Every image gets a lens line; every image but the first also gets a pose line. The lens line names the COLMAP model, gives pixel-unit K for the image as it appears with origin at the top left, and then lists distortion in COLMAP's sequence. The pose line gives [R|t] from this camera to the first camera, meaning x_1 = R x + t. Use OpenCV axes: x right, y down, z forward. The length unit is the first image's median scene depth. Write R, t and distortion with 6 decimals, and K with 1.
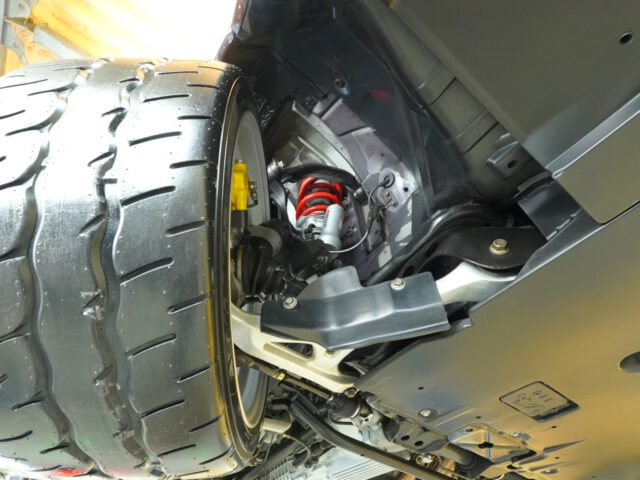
lens RADIAL K [[324.3, 0, 313.5], [0, 324.3, 239.8], [0, 0, 1]] dist [-0.000525, 0.000154]
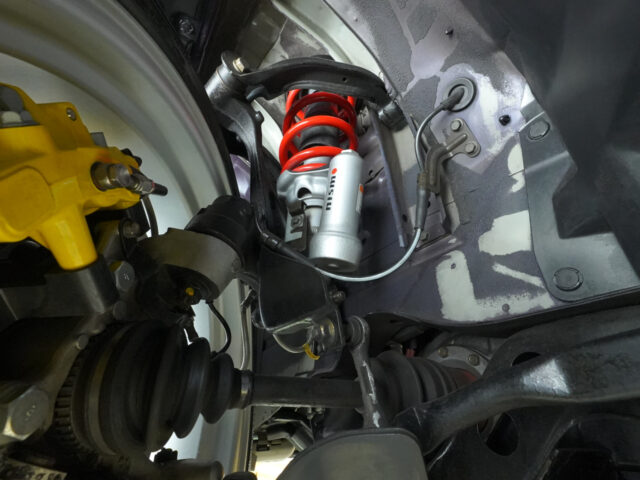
lens RADIAL K [[324.3, 0, 313.5], [0, 324.3, 239.8], [0, 0, 1]] dist [-0.000525, 0.000154]
pose [[0.998061, -0.047128, -0.040662, 0.027080], [0.057767, 0.944610, 0.323071, -0.137790], [0.023184, -0.324794, 0.945501, 0.448306]]
